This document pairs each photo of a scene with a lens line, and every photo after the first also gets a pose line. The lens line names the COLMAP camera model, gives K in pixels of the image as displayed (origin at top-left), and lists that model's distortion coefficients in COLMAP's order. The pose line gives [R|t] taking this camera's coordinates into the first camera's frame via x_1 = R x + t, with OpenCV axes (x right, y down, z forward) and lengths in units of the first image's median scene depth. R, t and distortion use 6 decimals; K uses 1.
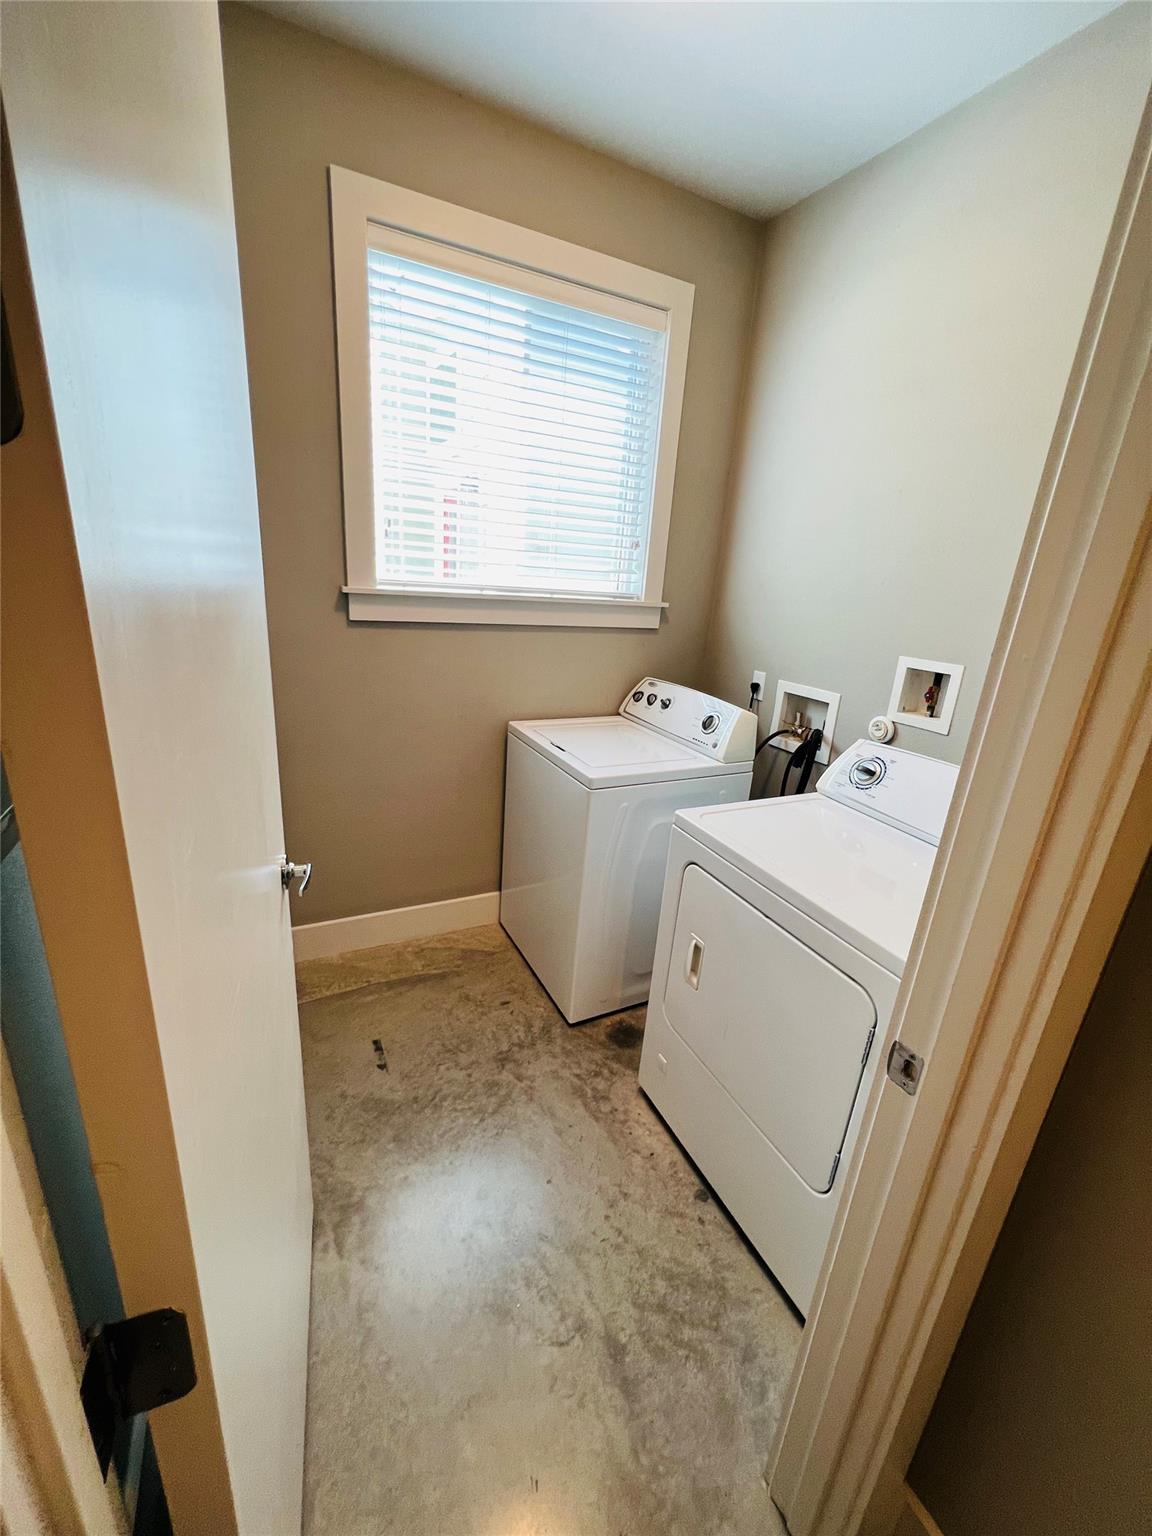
lens RADIAL K [[615.8, 0, 572.1], [0, 615.8, 770.9], [0, 0, 1]] dist [-0.002257, 0.001173]
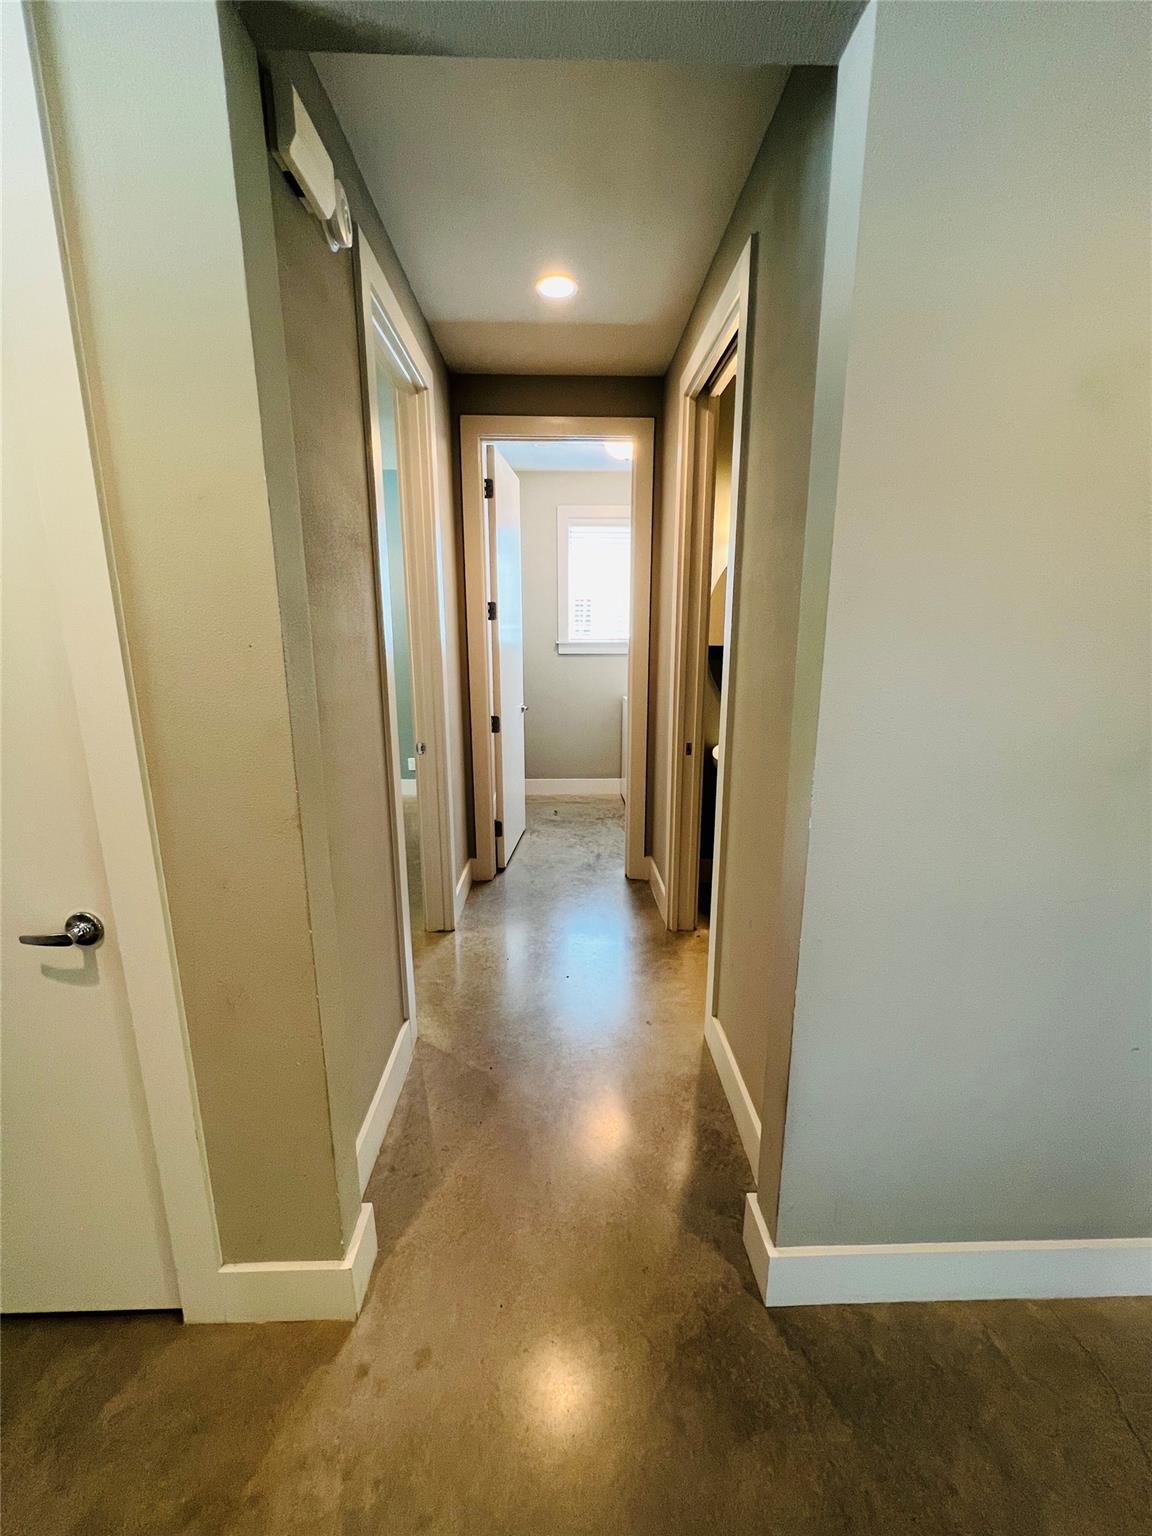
lens RADIAL K [[615.8, 0, 576.8], [0, 615.8, 760.7], [0, 0, 1]] dist [-0.002257, 0.001173]
pose [[0.914666, 0.029549, -0.403128, 0.874328], [-0.064258, 0.995271, -0.072844, 0.442346], [0.399069, 0.092532, 0.912240, -1.475161]]
